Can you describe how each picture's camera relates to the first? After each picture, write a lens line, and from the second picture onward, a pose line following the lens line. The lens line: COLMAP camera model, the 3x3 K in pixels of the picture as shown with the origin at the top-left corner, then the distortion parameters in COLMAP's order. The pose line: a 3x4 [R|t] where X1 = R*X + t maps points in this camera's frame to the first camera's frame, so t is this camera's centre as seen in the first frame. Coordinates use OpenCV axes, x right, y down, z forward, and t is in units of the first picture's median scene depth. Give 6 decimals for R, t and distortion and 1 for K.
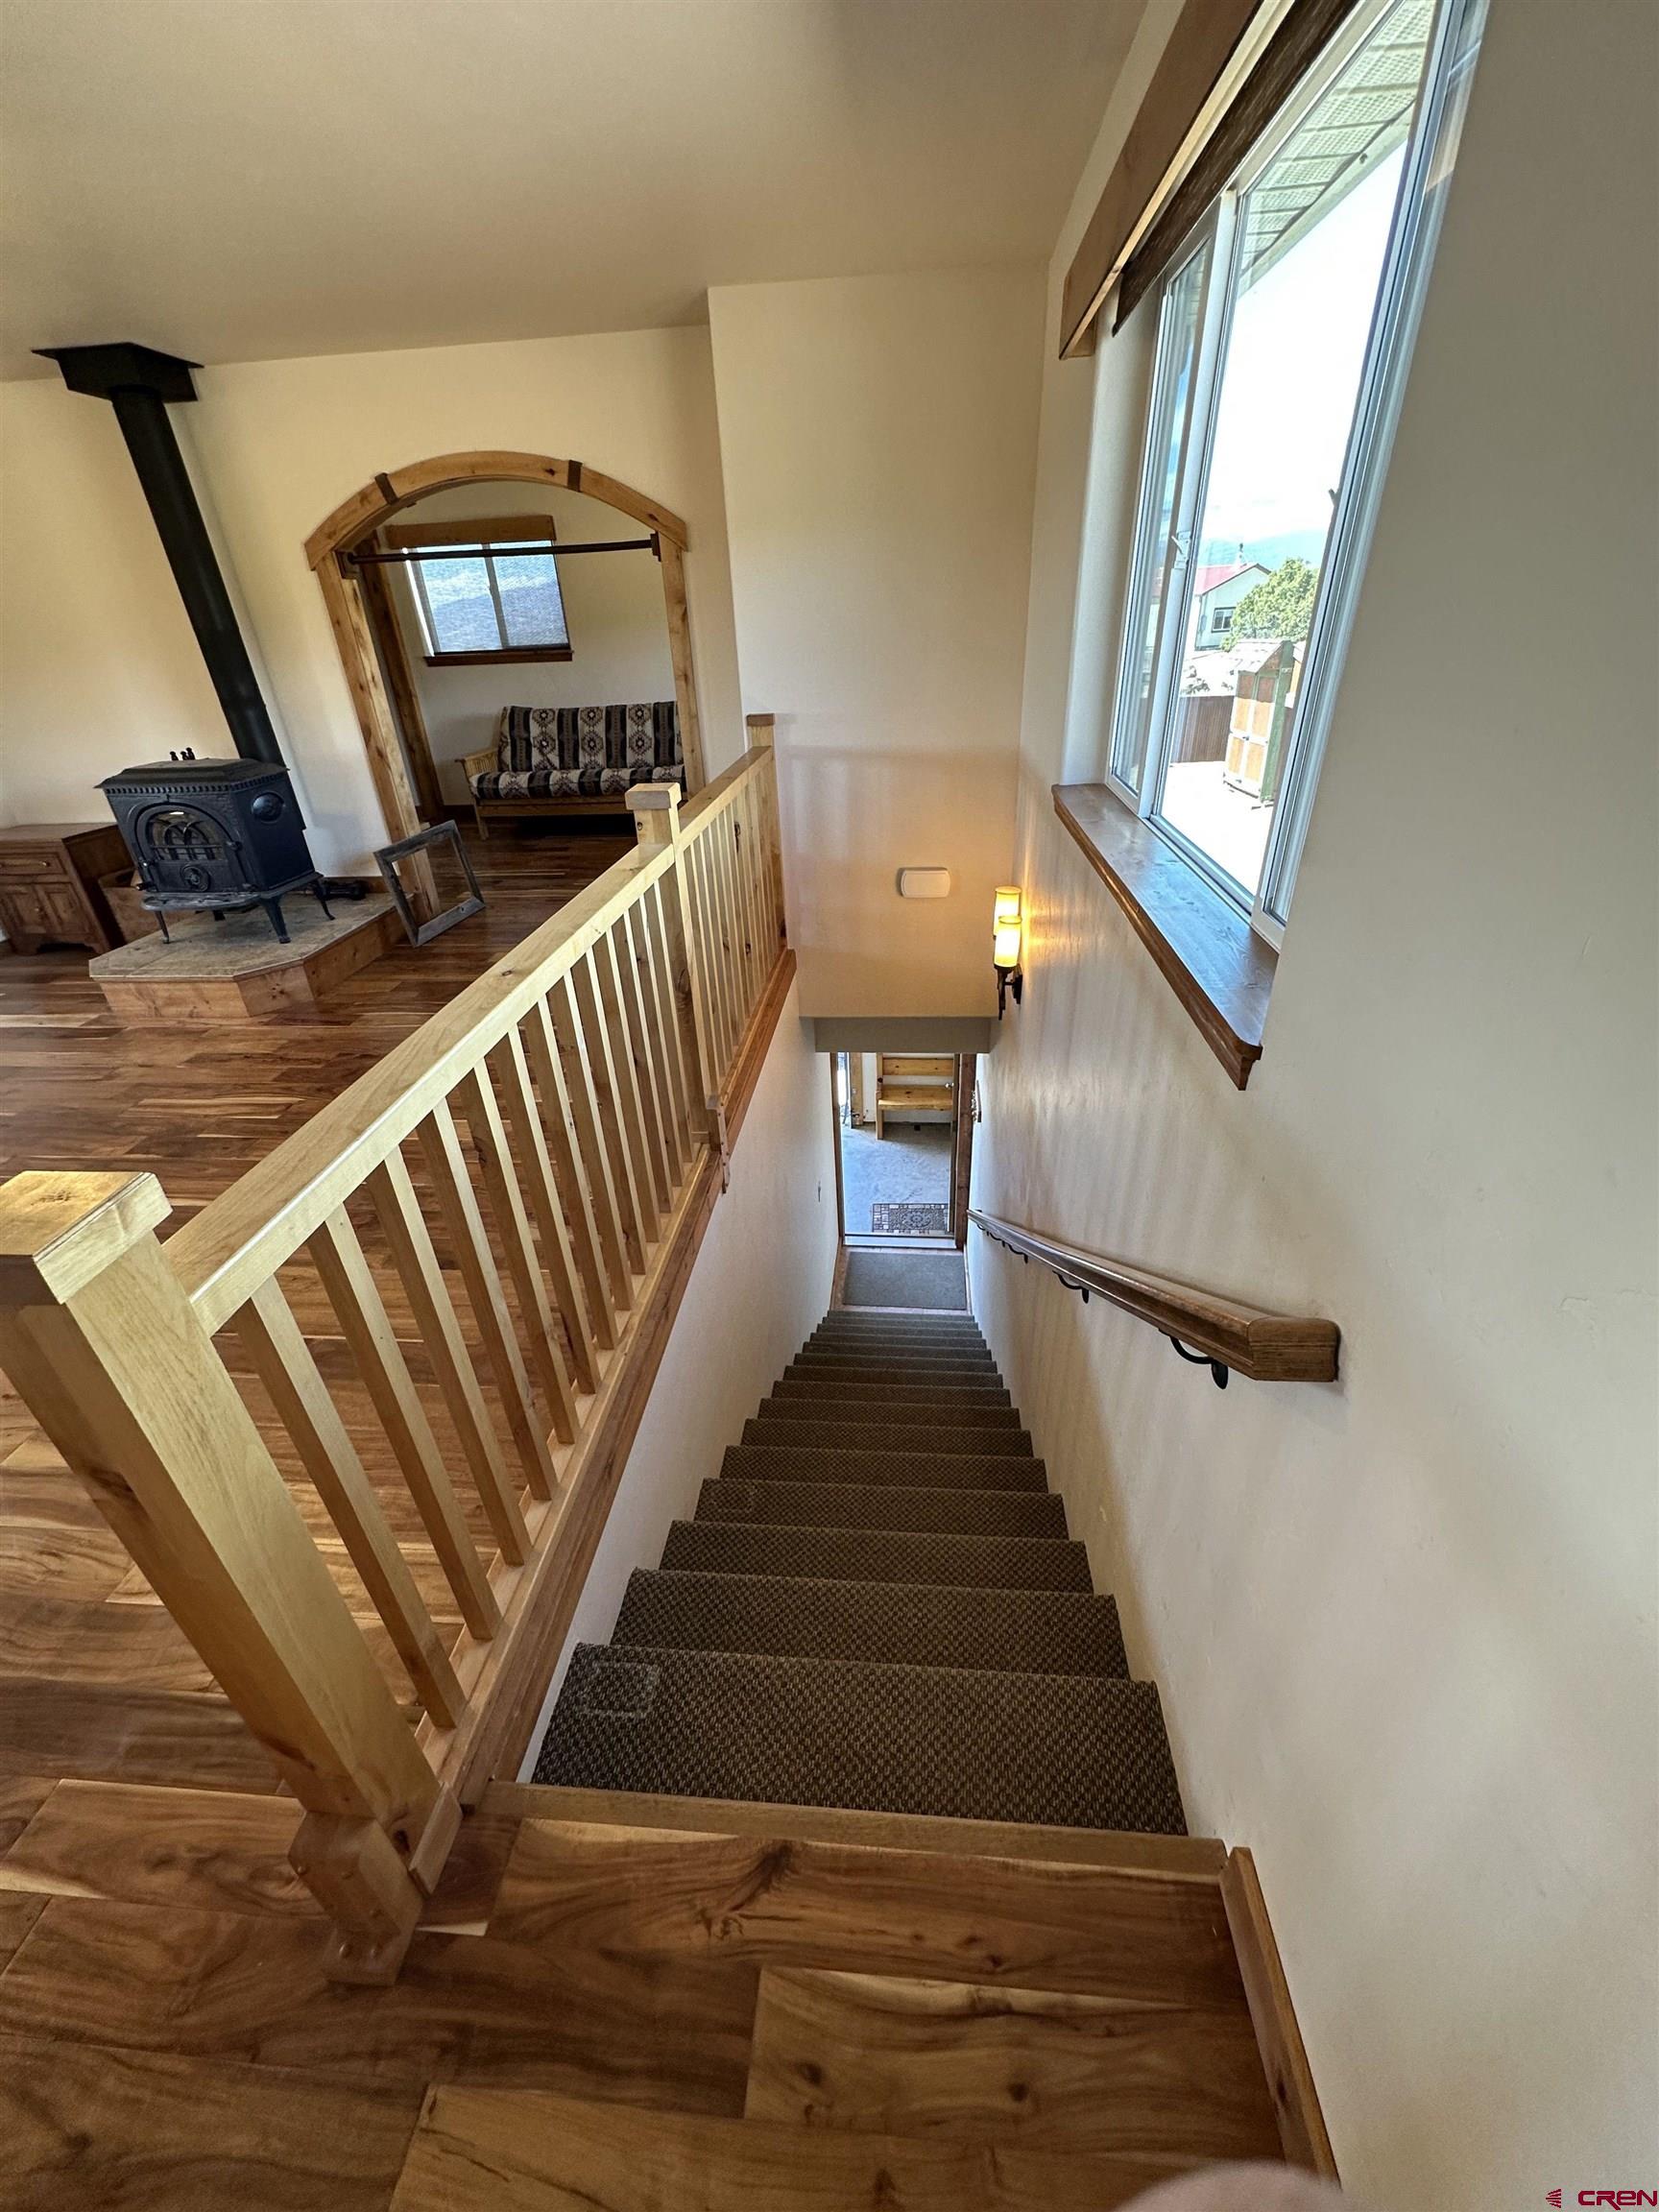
lens RADIAL K [[885.7, 0, 825.9], [0, 885.7, 1102.4], [0, 0, 1]] dist [0.002880, 0.000771]
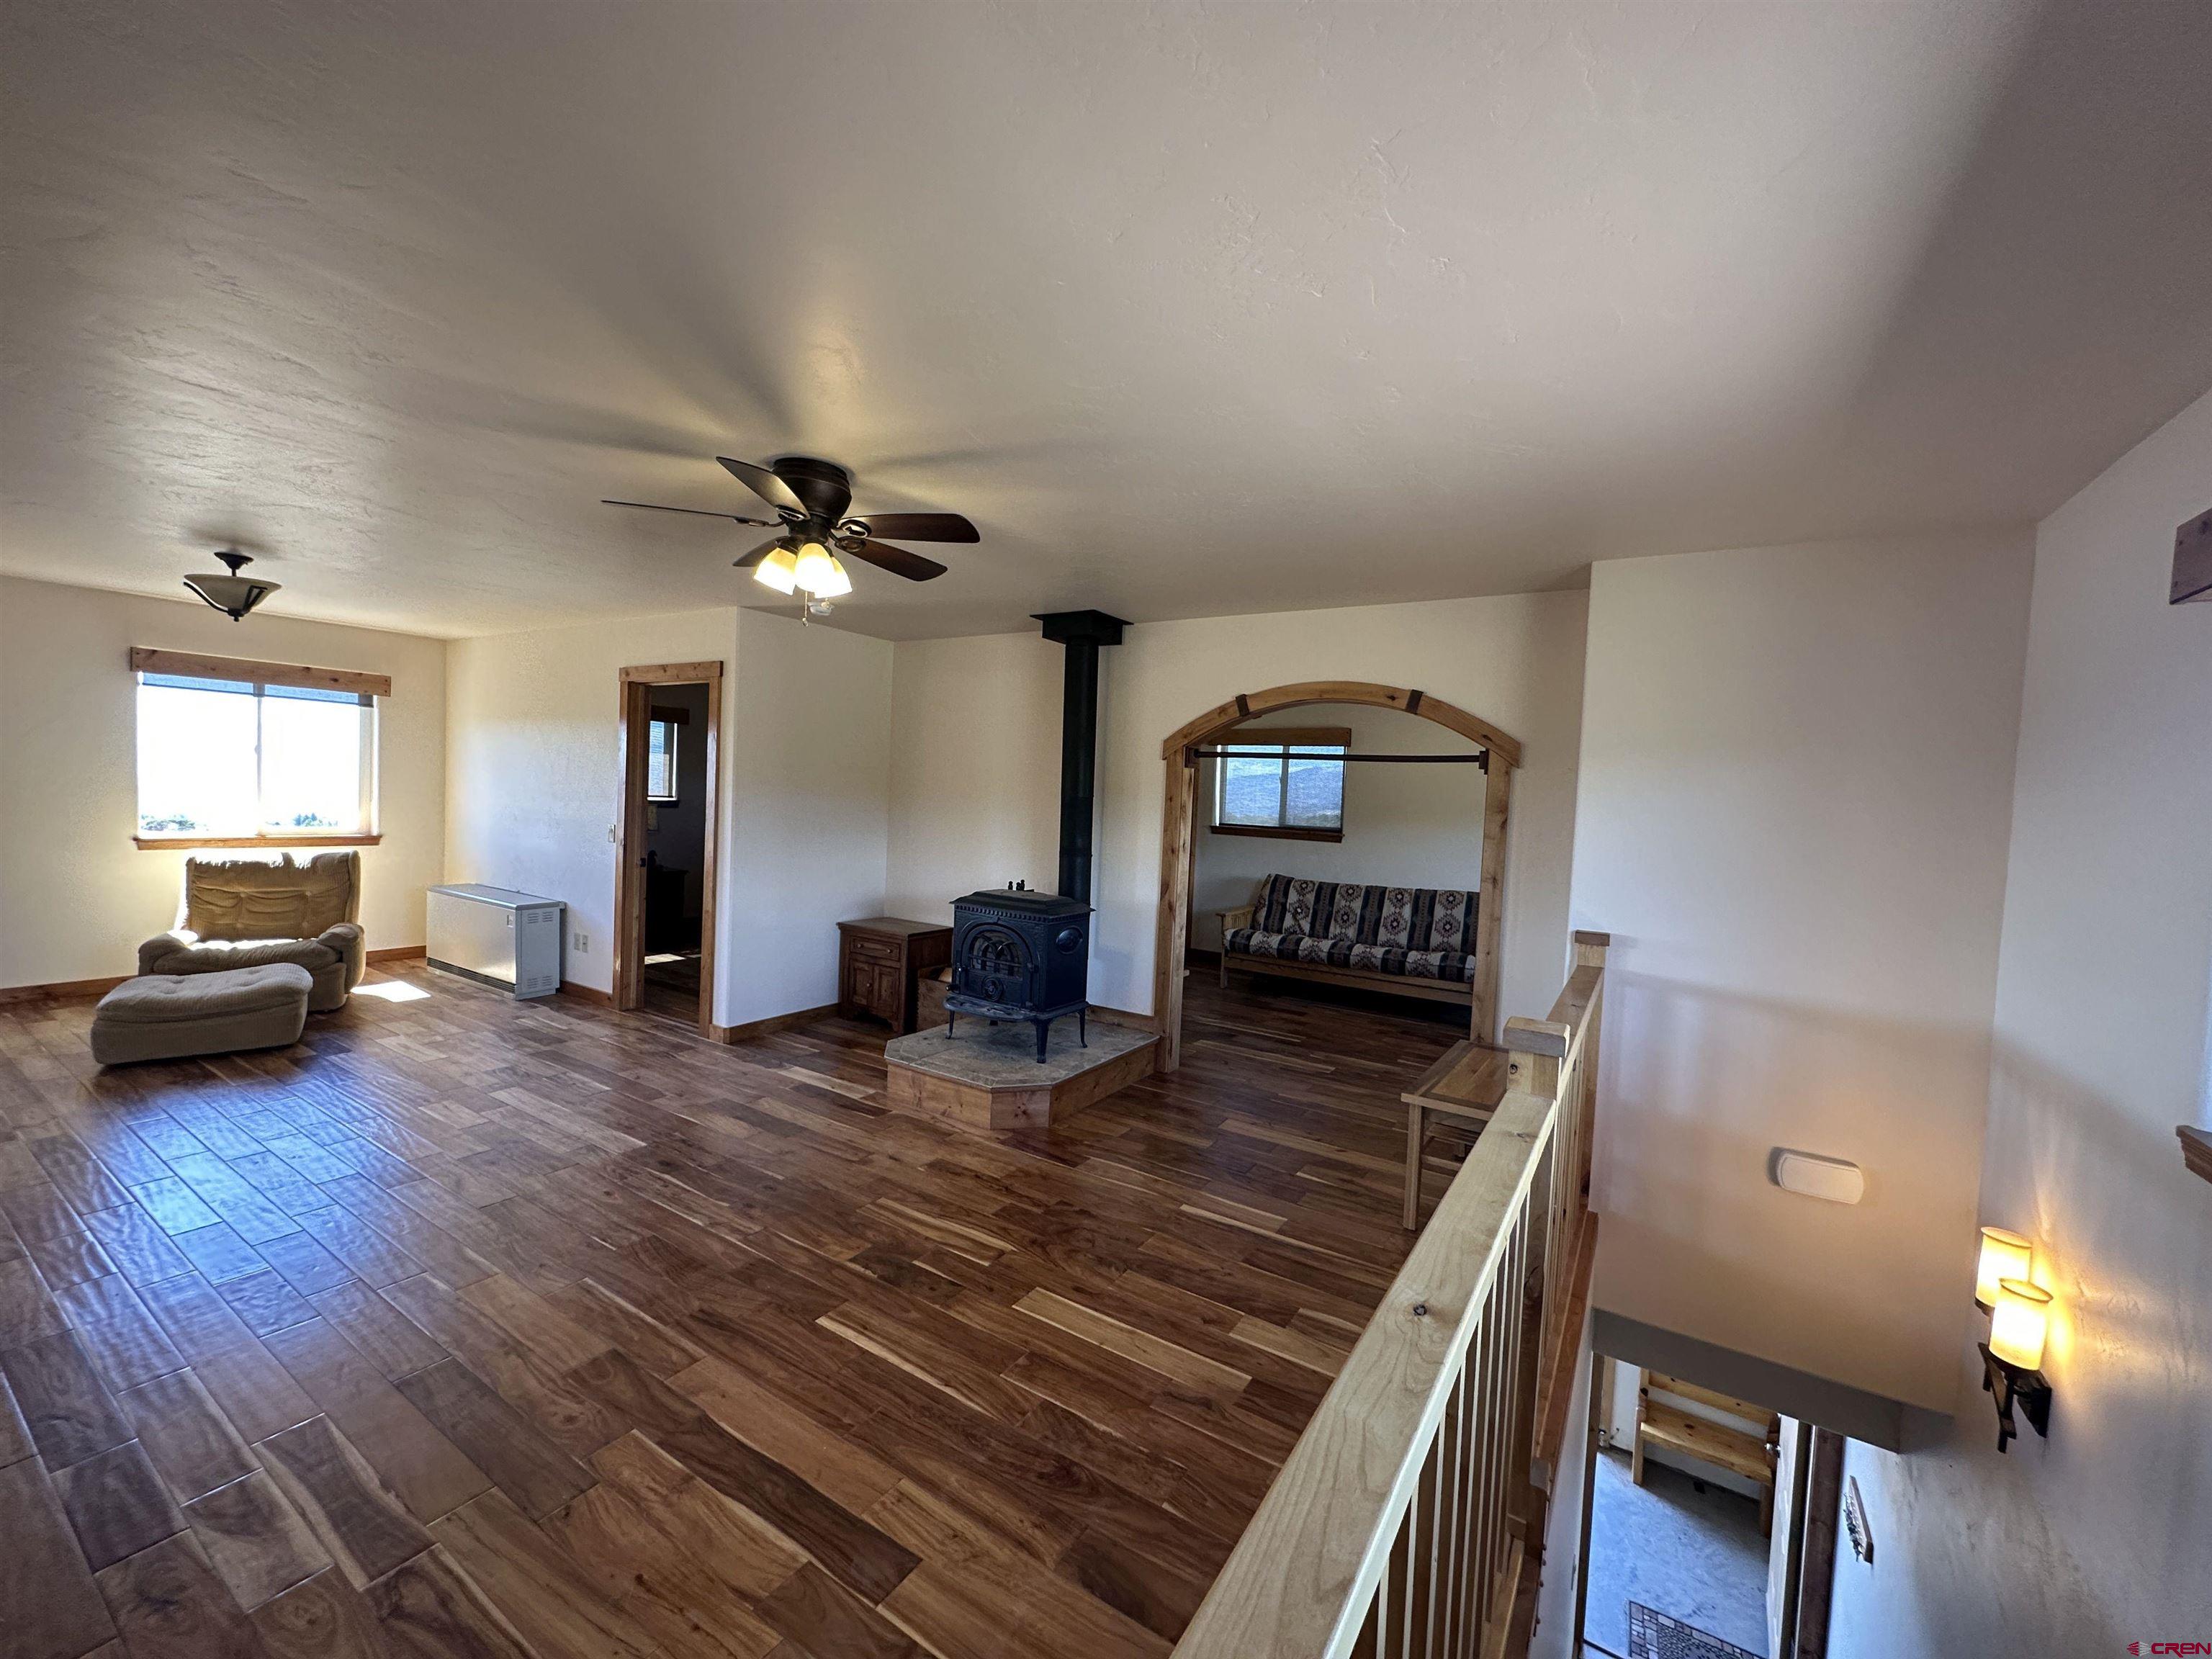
lens RADIAL K [[885.7, 0, 1105.6], [0, 885.7, 826.4], [0, 0, 1]] dist [0.002880, 0.000771]
pose [[0.886155, 0.100164, -0.452433, -0.106371], [-0.294538, 0.875504, -0.383067, -0.048858], [0.357737, 0.472716, 0.805334, 0.068343]]
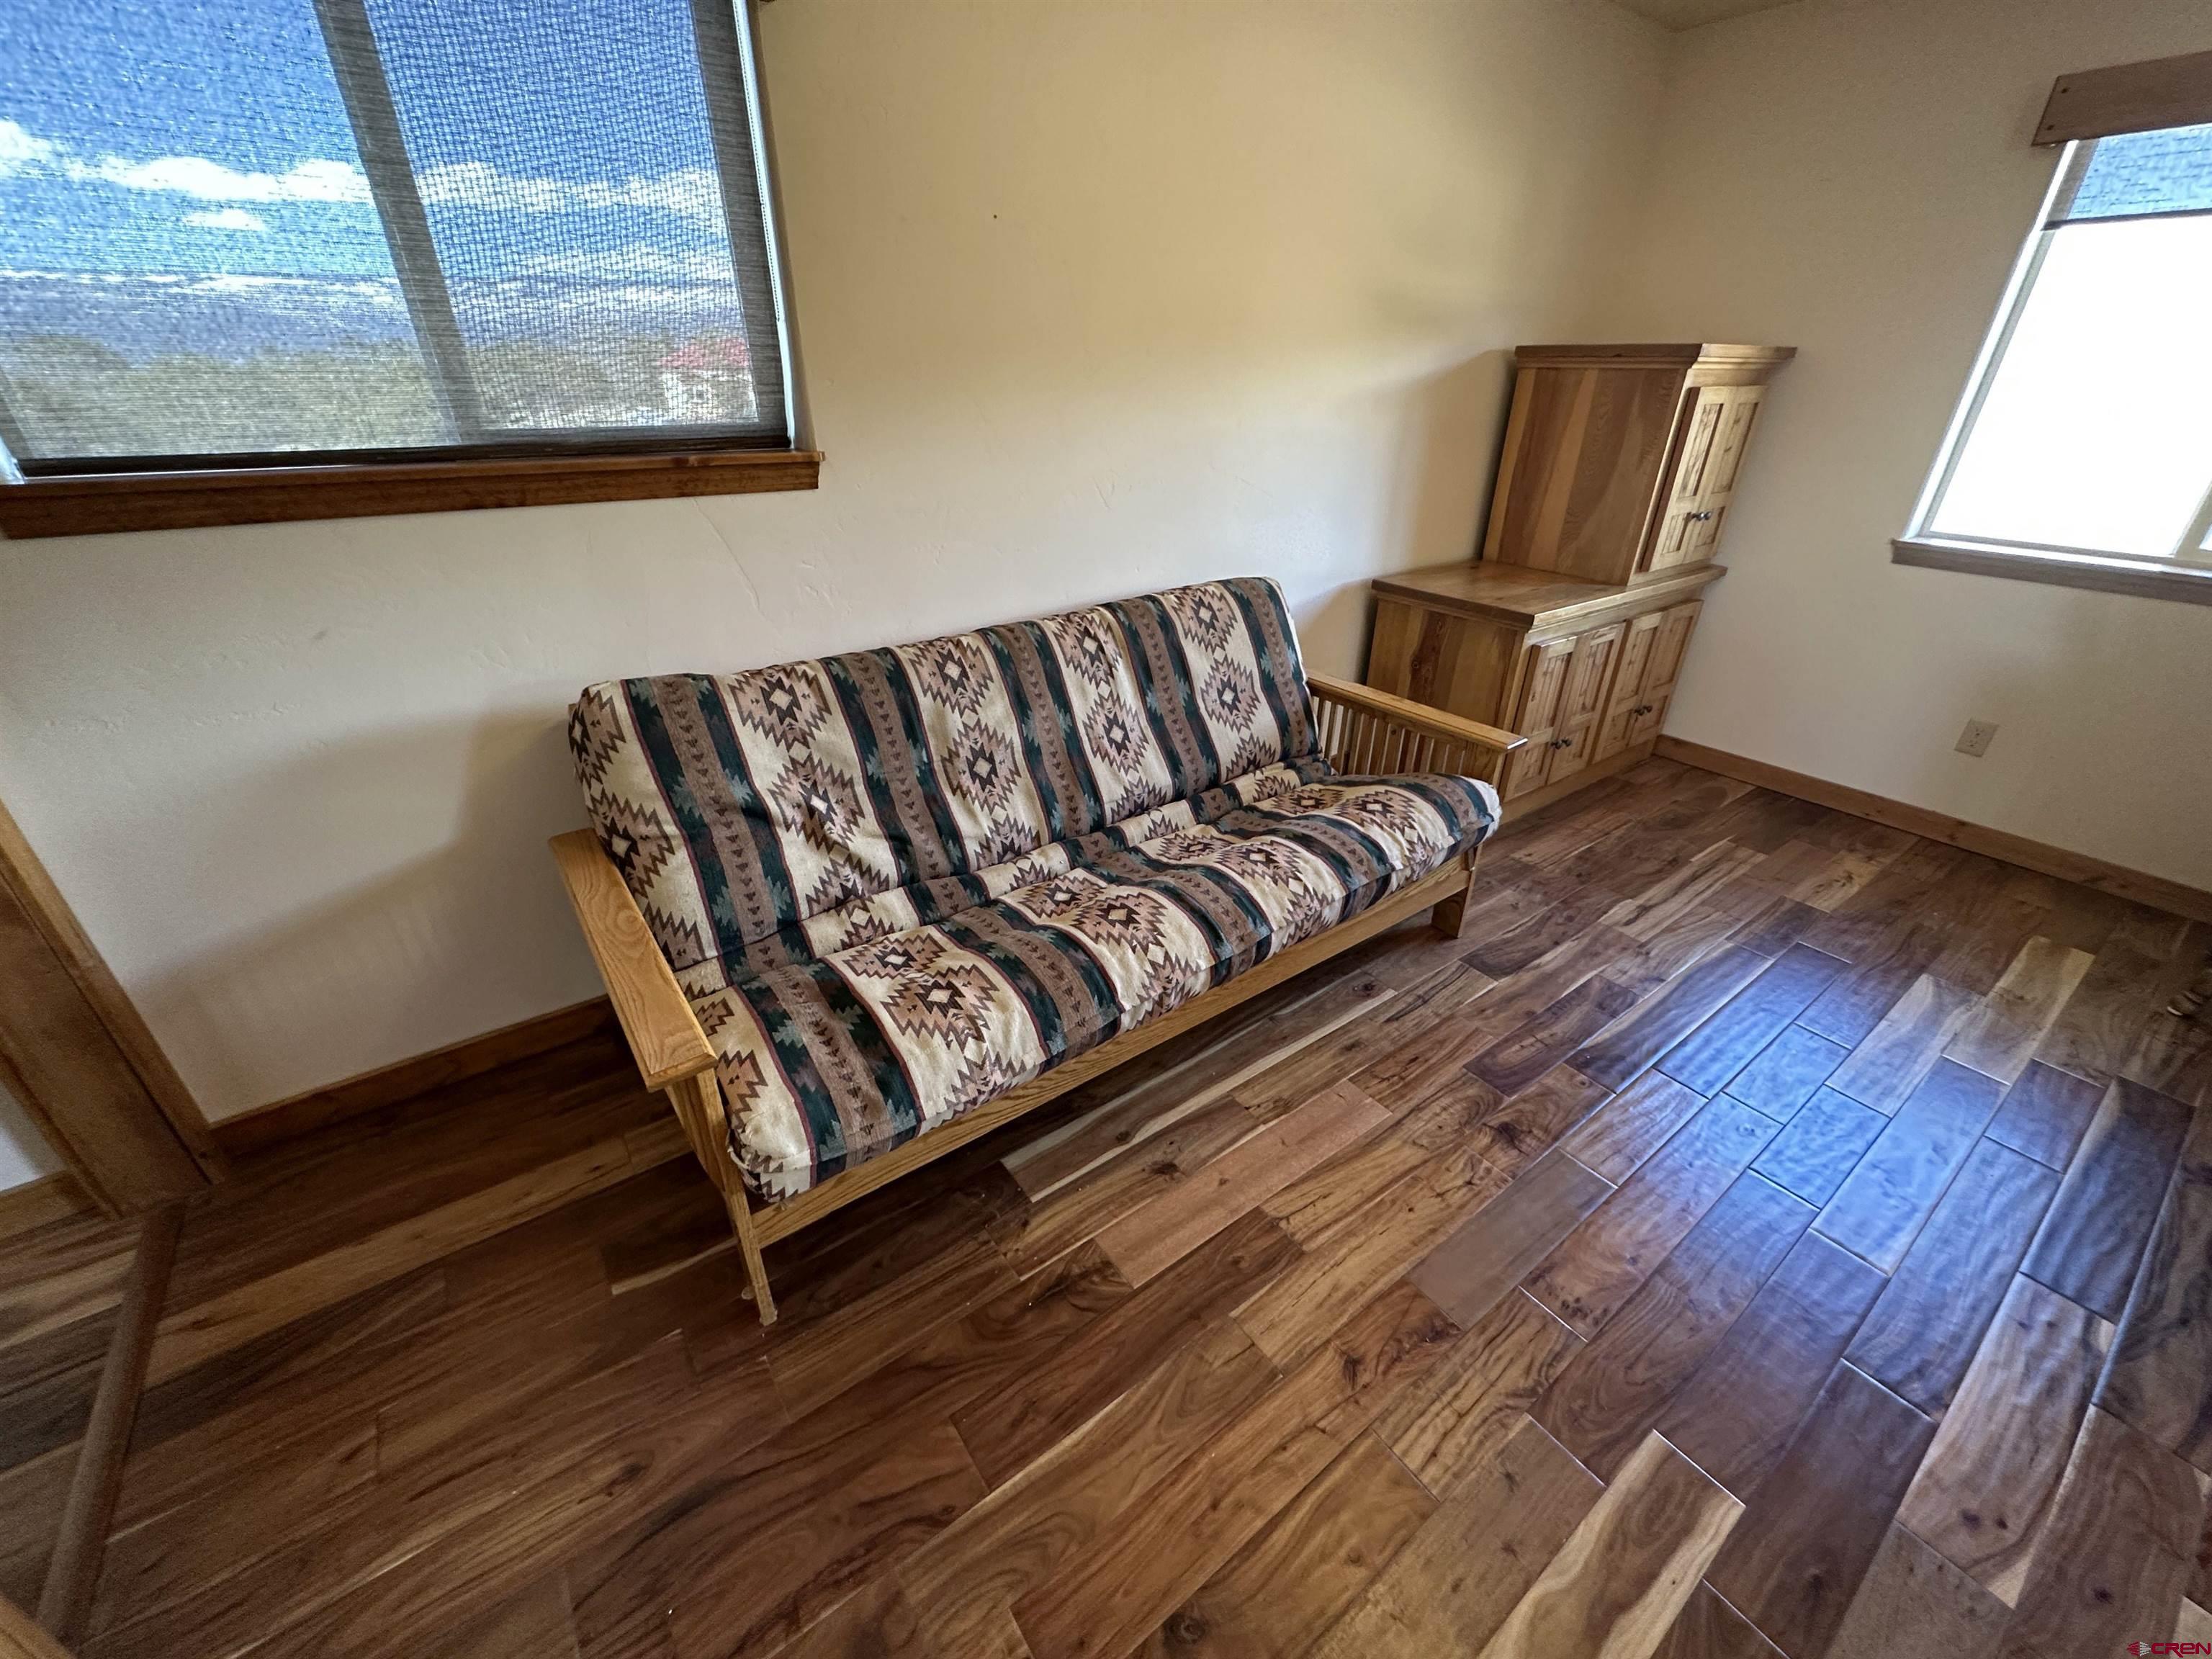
lens RADIAL K [[885.7, 0, 1107.0], [0, 885.7, 837.0], [0, 0, 1]] dist [0.002880, 0.000771]
pose [[0.740067, -0.262058, 0.619376, -0.749344], [0.290823, 0.955101, 0.056611, -0.694658], [-0.606402, 0.138233, 0.783051, 1.351036]]
